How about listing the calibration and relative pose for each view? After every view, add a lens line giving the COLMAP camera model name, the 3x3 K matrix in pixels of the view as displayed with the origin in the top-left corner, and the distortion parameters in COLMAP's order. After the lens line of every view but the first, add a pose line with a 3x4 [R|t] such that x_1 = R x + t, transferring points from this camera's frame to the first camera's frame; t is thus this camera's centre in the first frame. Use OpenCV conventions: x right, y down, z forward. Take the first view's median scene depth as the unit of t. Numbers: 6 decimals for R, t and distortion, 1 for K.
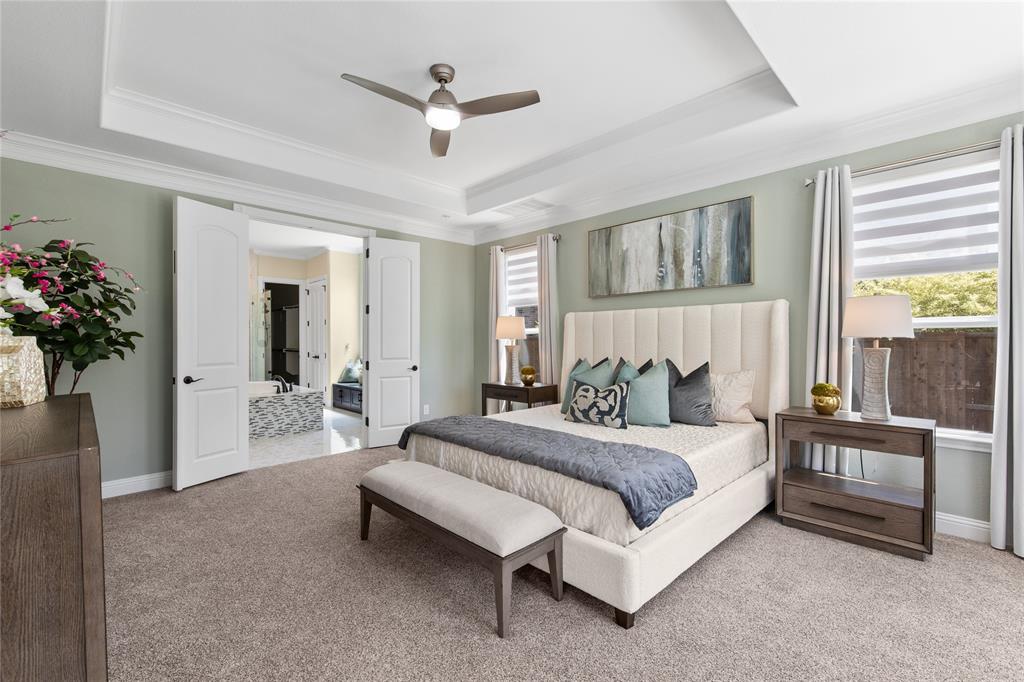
lens RADIAL K [[443.8, 0, 512.0], [0, 443.8, 341.0], [0, 0, 1]] dist [0.002330, 0.000156]
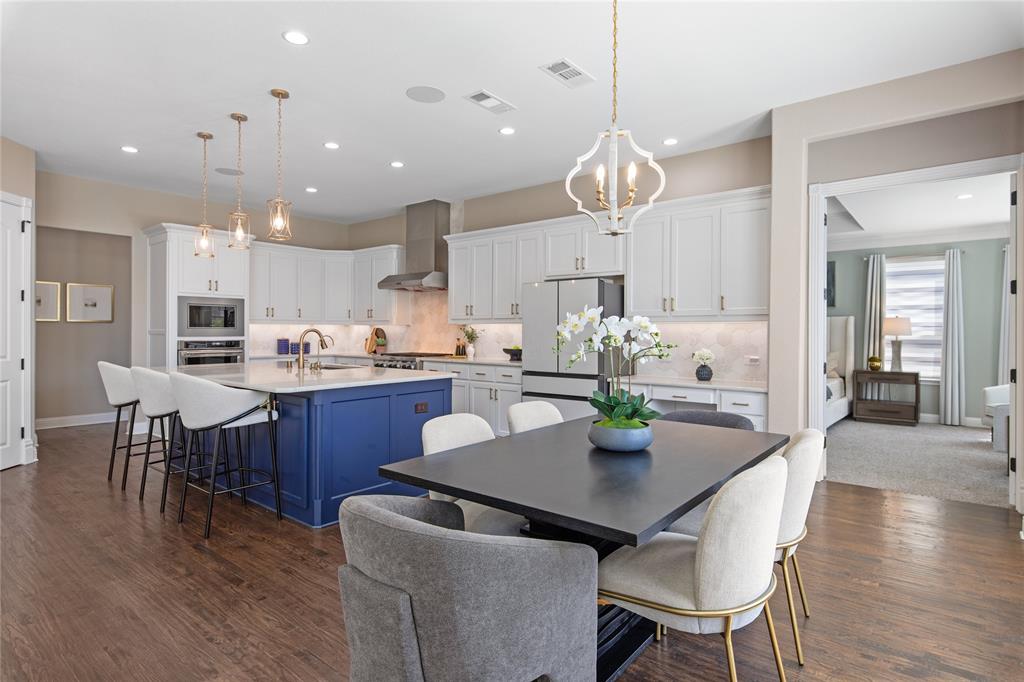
lens RADIAL K [[542.9, 0, 512.0], [0, 542.9, 341.0], [0, 0, 1]] dist [-0.022528, -0.000104]
pose [[0.993136, 0.004134, 0.116889, -1.331379], [-0.004642, 0.999981, 0.004074, 0.019415], [-0.116870, -0.004588, 0.993137, -1.366563]]
